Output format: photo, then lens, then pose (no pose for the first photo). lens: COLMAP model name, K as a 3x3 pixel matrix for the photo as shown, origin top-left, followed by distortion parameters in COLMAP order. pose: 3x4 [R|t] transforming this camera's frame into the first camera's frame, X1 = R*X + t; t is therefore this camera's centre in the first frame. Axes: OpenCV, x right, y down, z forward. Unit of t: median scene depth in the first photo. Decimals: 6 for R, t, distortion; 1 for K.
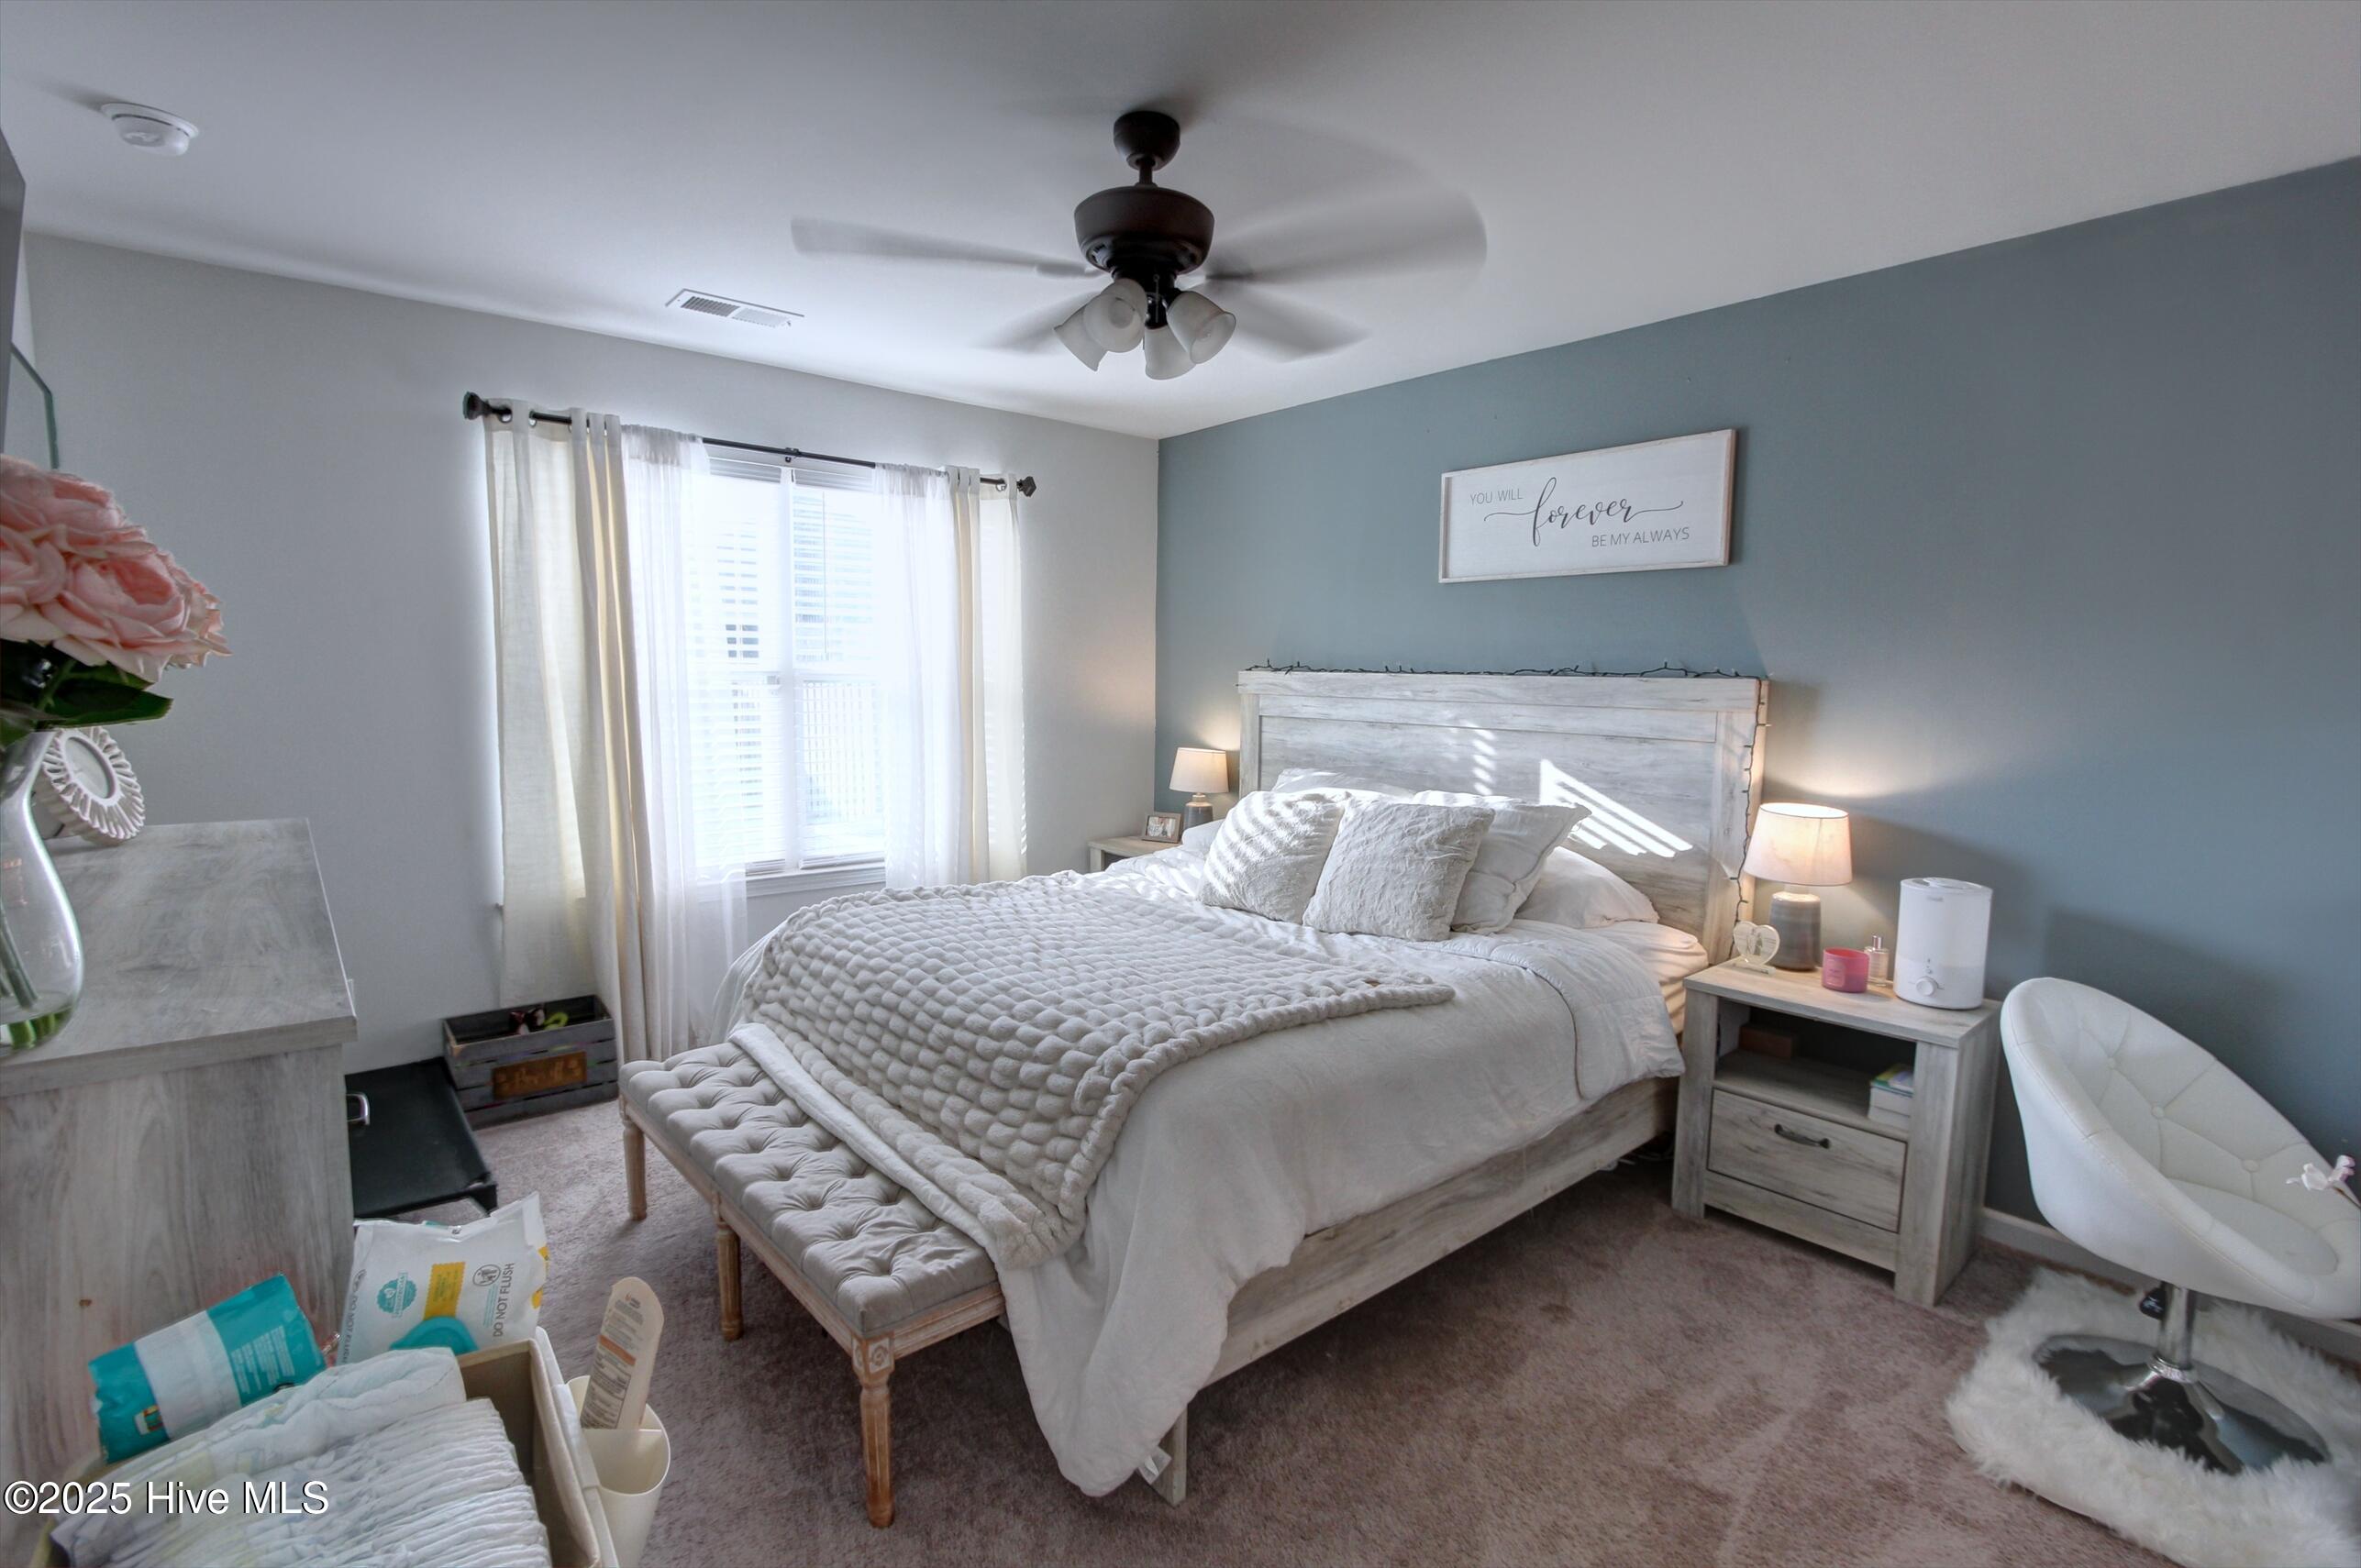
lens RADIAL K [[1124.9, 0, 1184.3], [0, 1124.9, 788.9], [0, 0, 1]] dist [-0.004081, 0.000268]
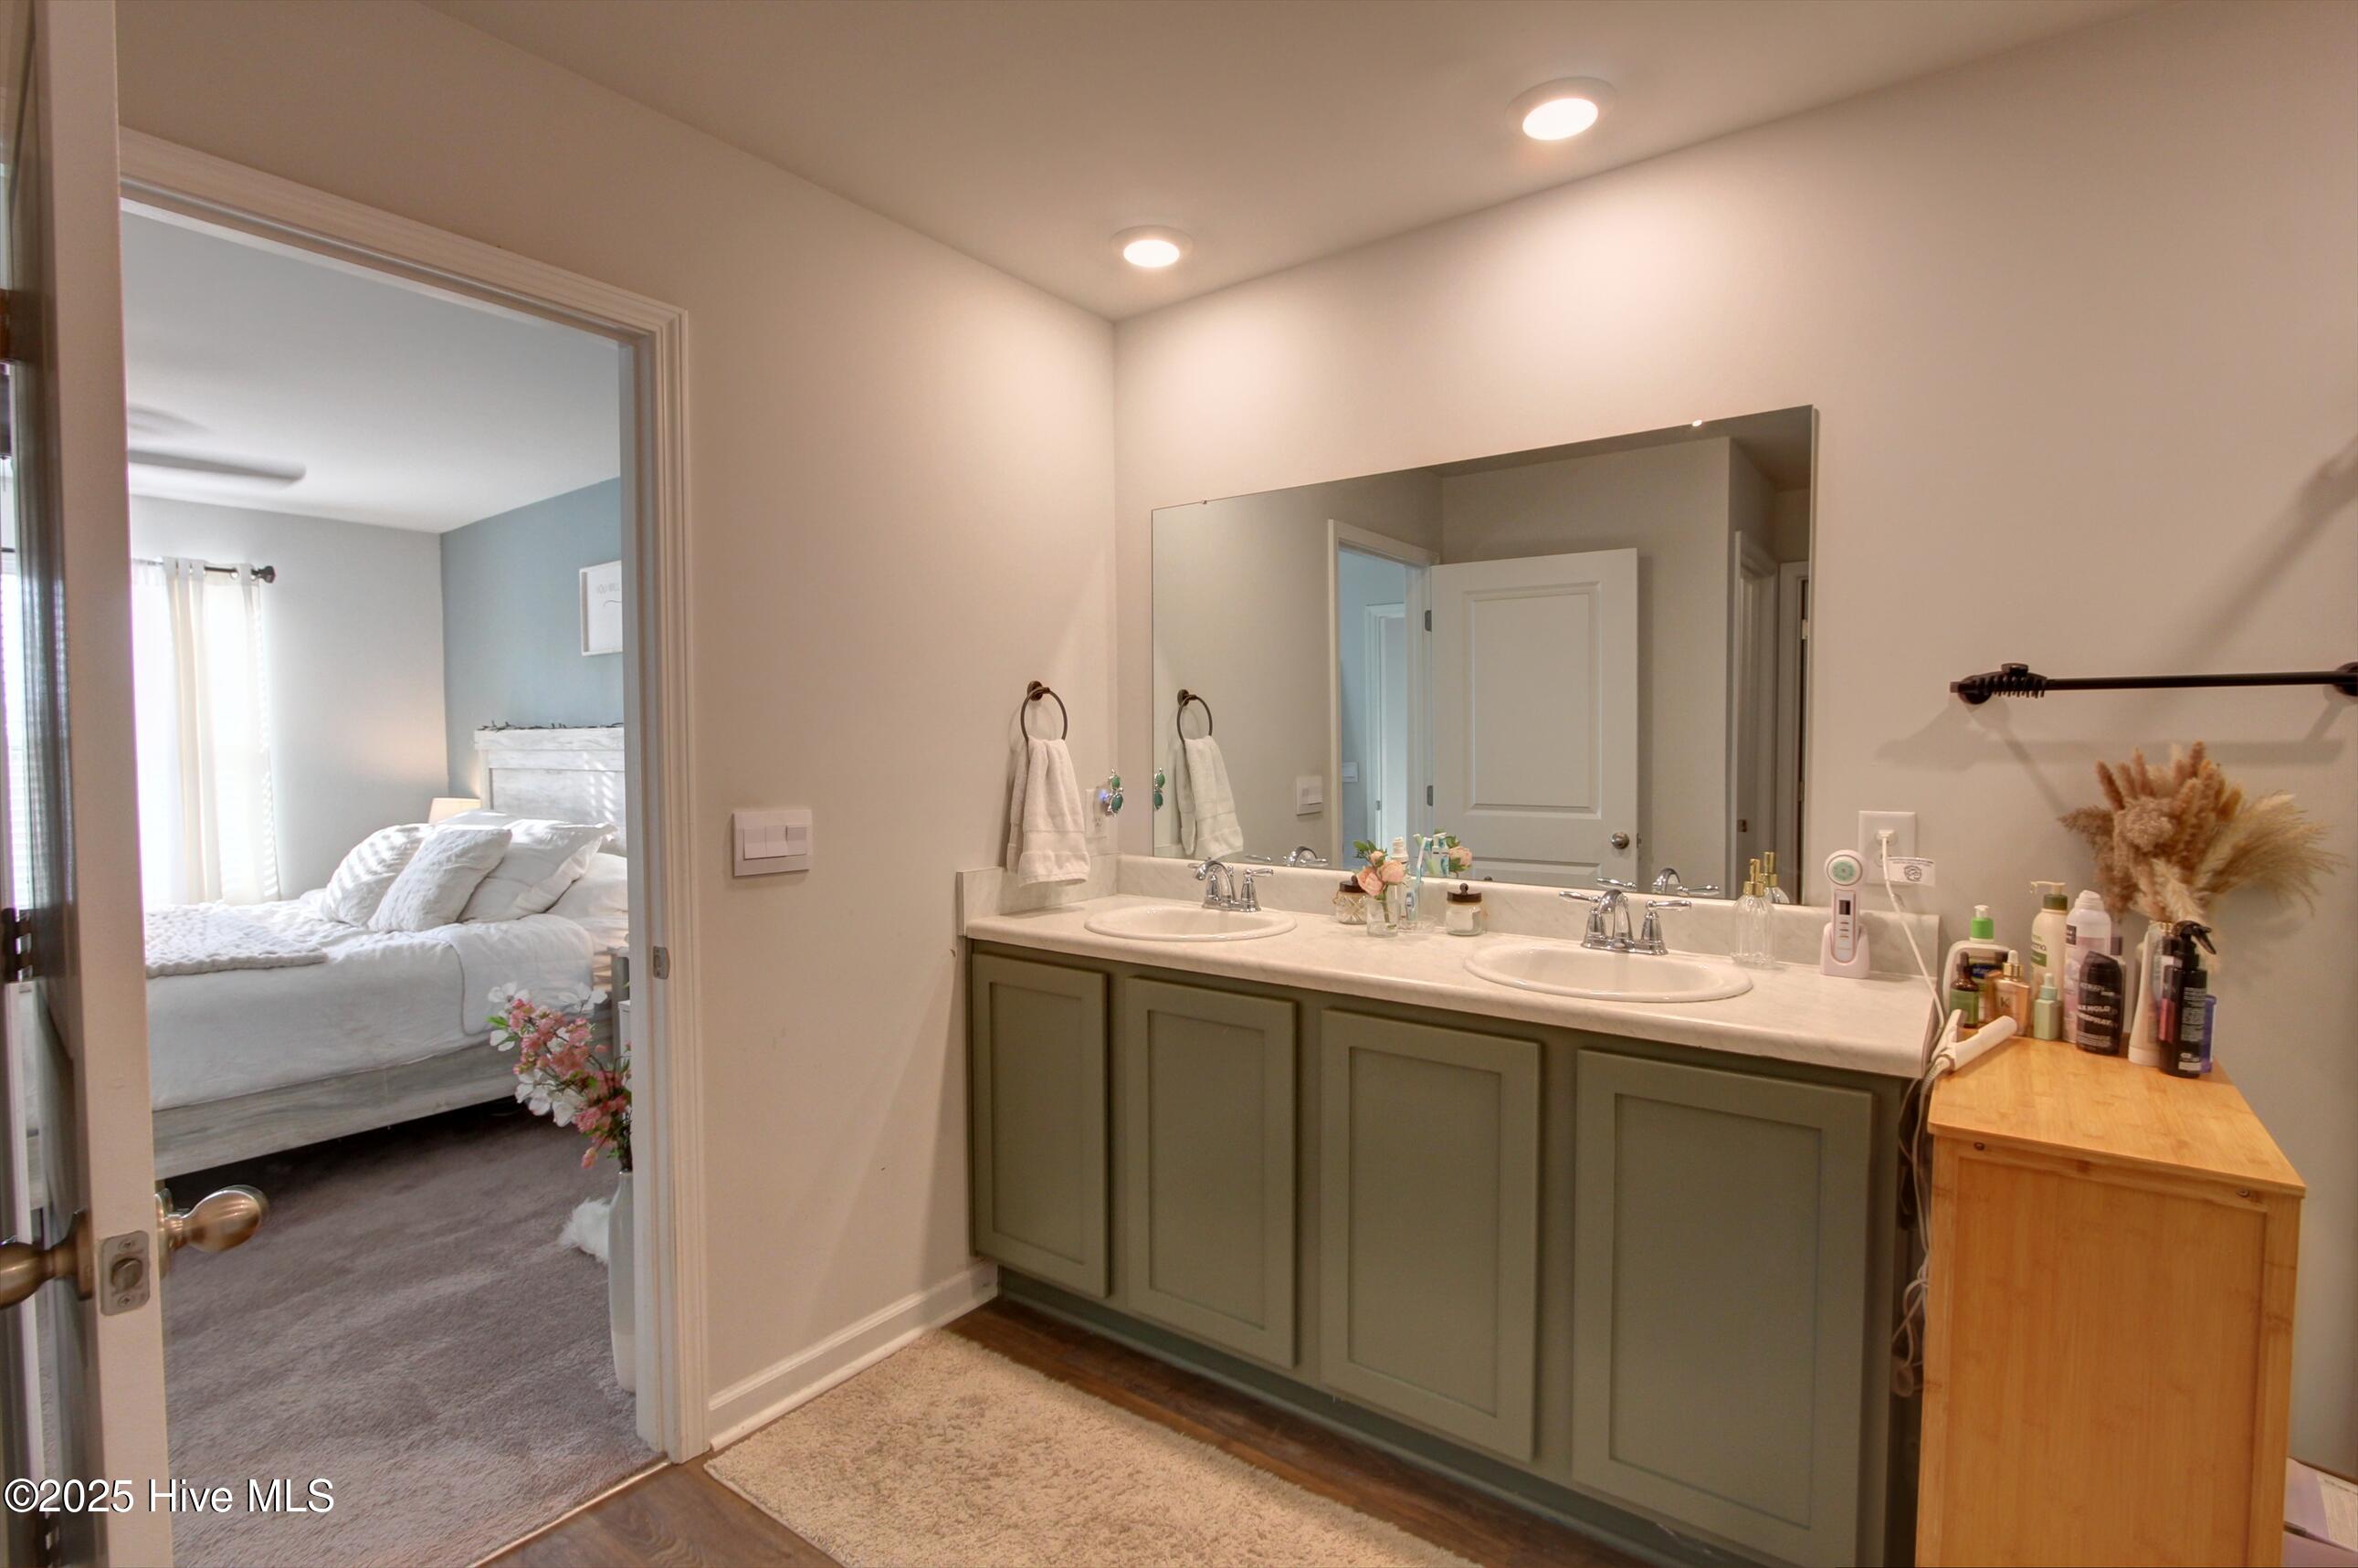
lens RADIAL K [[1123.6, 0, 1182.7], [0, 1123.6, 788.9], [0, 0, 1]] dist [-0.004081, 0.000268]
pose [[0.976820, -0.030904, 0.211821, 0.690589], [0.043873, 0.997421, -0.056804, 0.072048], [-0.209520, 0.064781, 0.975656, -0.386953]]
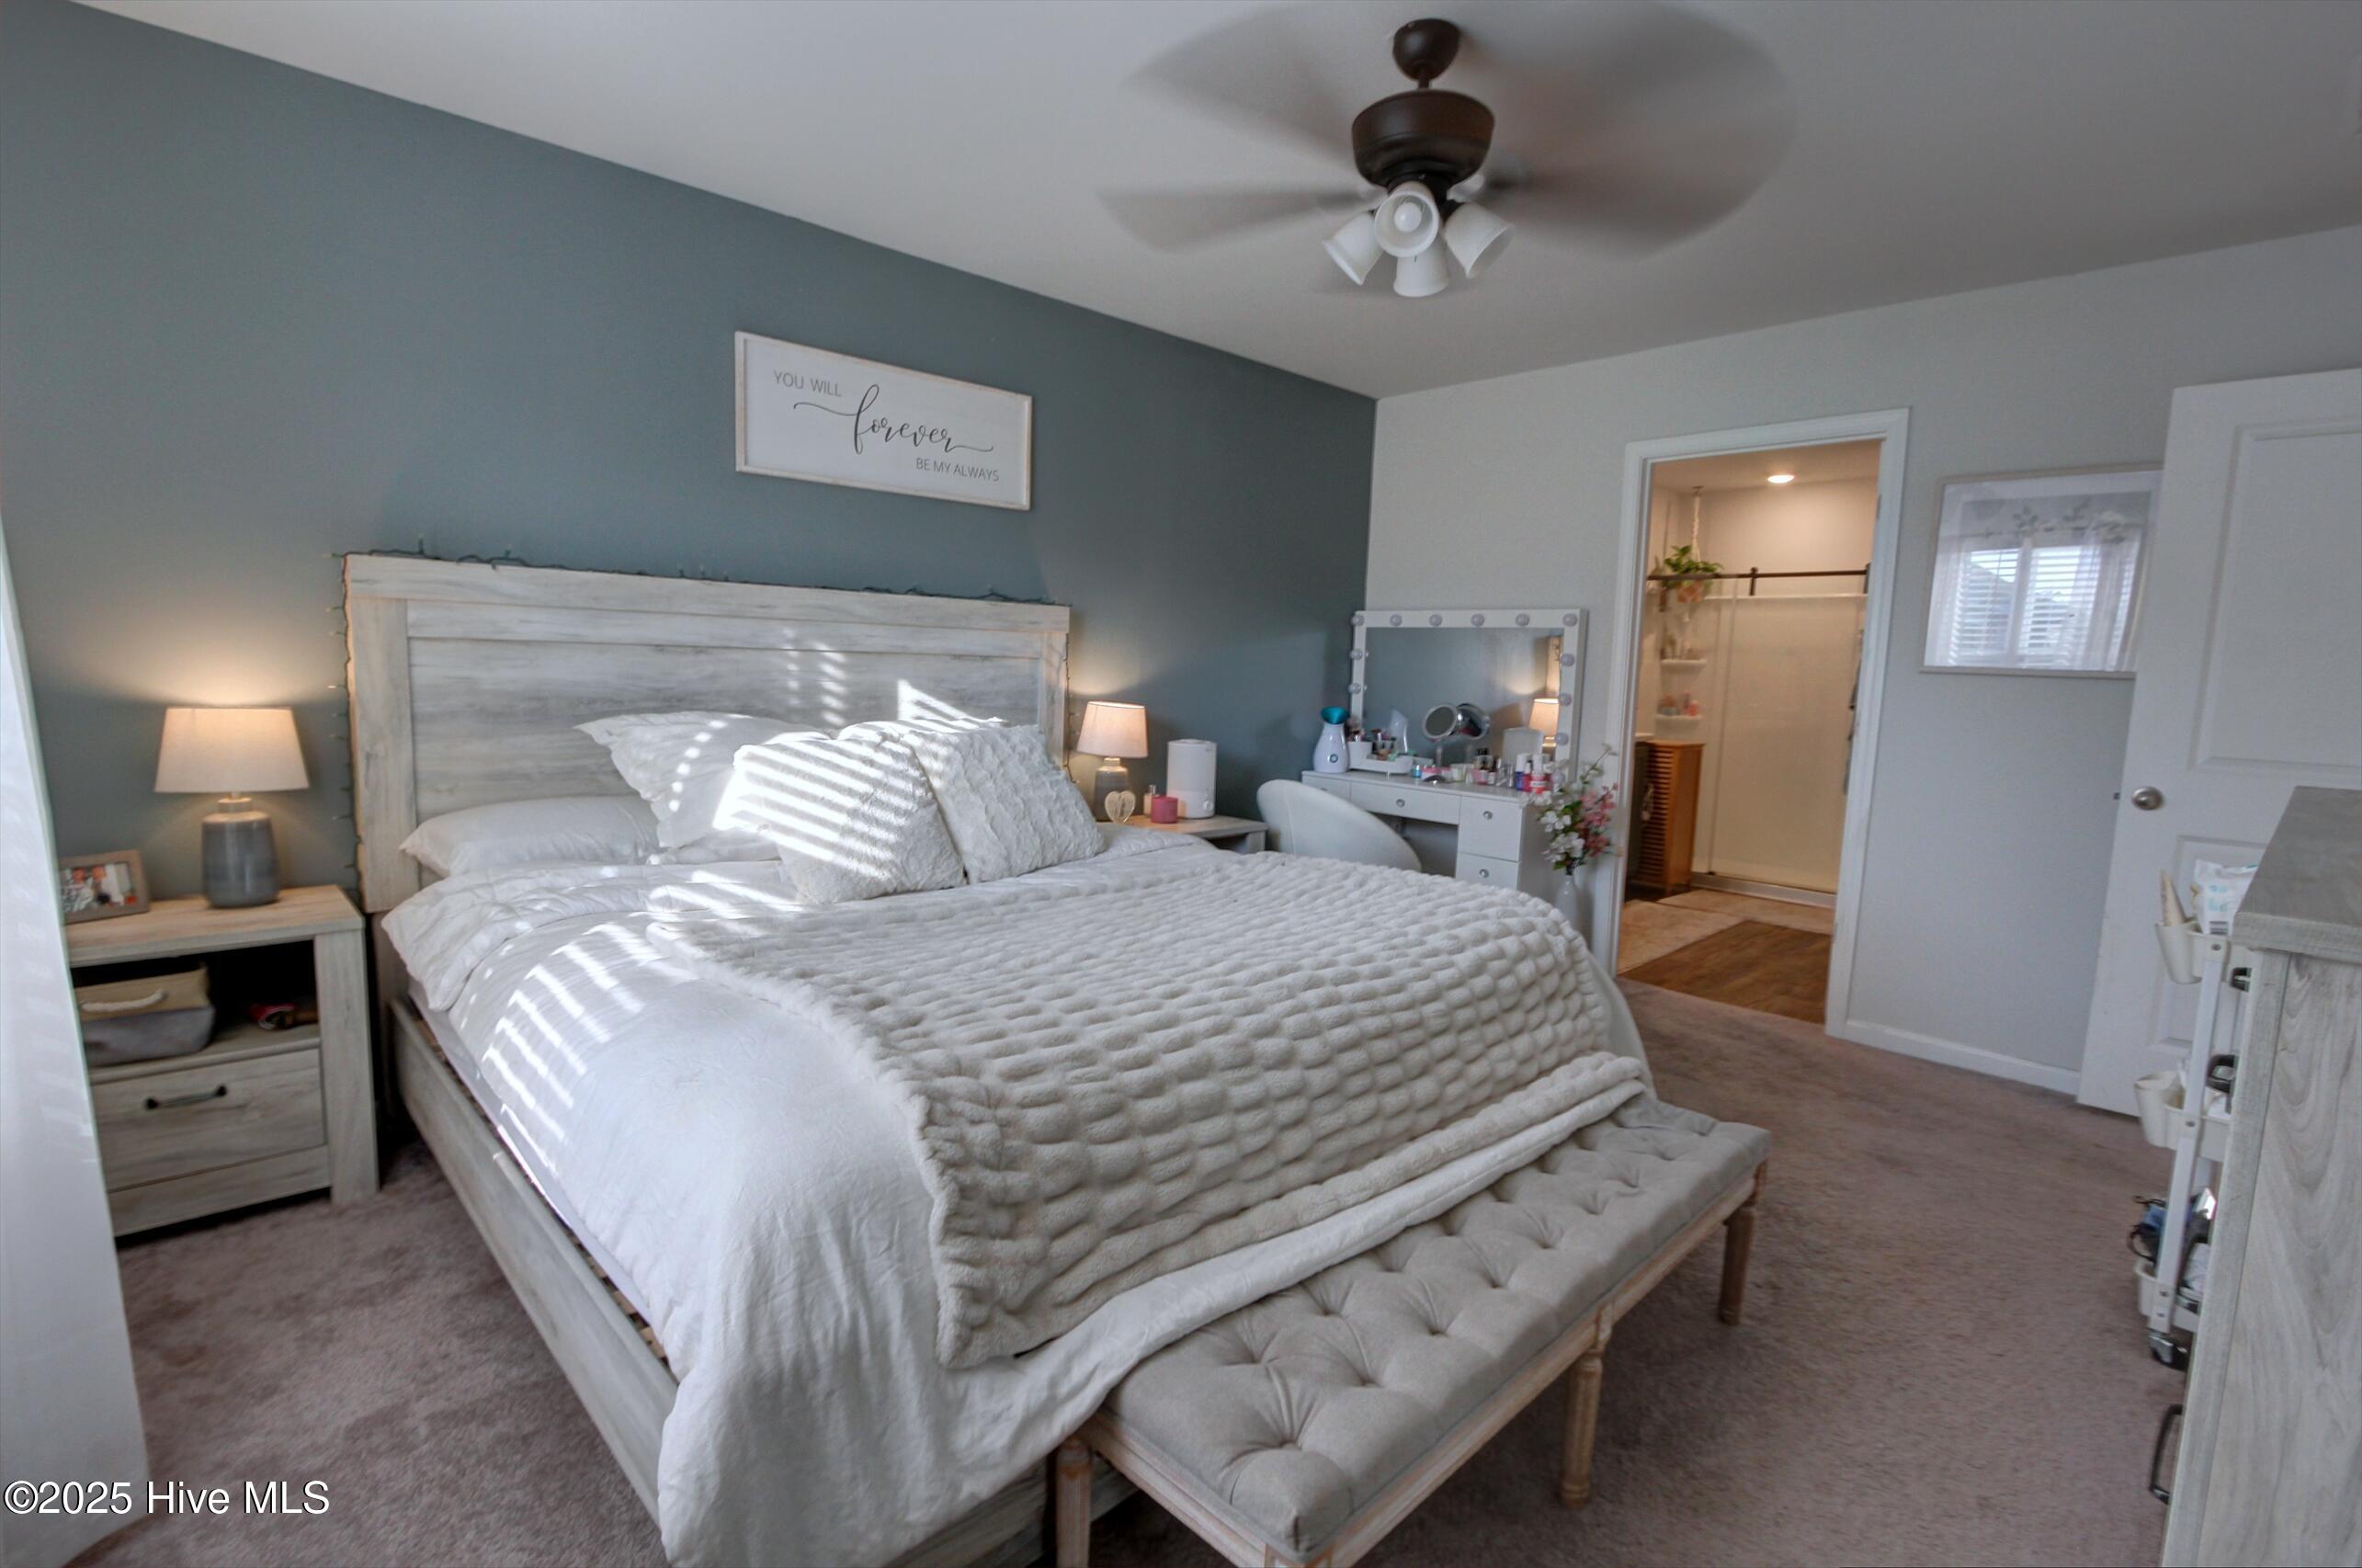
lens RADIAL K [[1084.0, 0, 1183.0], [0, 1084.0, 816.2], [0, 0, 1]] dist [-0.018453, -0.000088]
pose [[-0.064501, -0.155754, 0.985688, -0.671338], [0.072288, 0.984420, 0.160284, -0.045343], [-0.995296, 0.081592, -0.052237, 0.843726]]
